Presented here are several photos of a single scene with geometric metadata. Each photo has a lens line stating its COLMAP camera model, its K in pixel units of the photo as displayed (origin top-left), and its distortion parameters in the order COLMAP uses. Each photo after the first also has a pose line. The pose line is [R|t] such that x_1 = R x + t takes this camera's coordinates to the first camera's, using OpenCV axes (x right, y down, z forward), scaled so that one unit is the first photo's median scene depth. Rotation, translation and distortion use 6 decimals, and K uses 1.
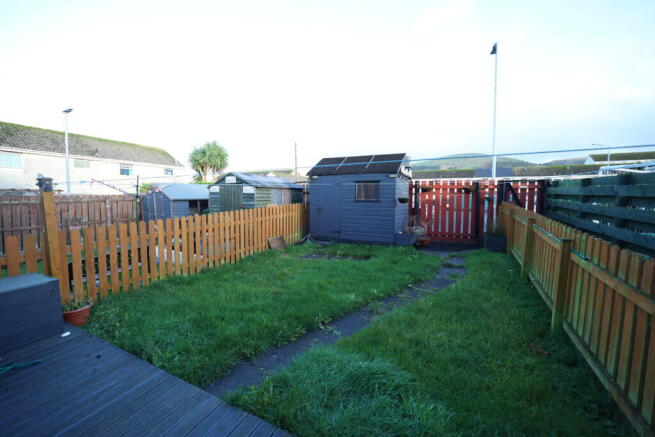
lens RADIAL K [[281.7, 0, 324.7], [0, 281.7, 219.4], [0, 0, 1]] dist [-0.015209, 0.000356]
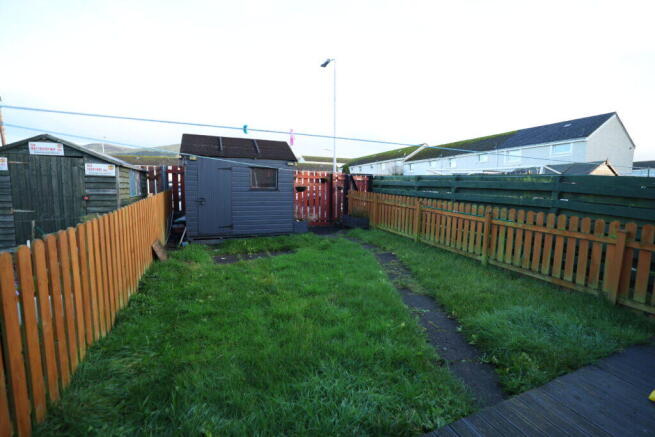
lens RADIAL K [[281.7, 0, 326.7], [0, 281.7, 219.2], [0, 0, 1]] dist [-0.015209, 0.000356]
pose [[0.632584, -0.077527, 0.770602, -0.423147], [0.049208, 0.996990, 0.059908, -0.013632], [-0.772927, 0.000023, 0.634495, 0.257775]]
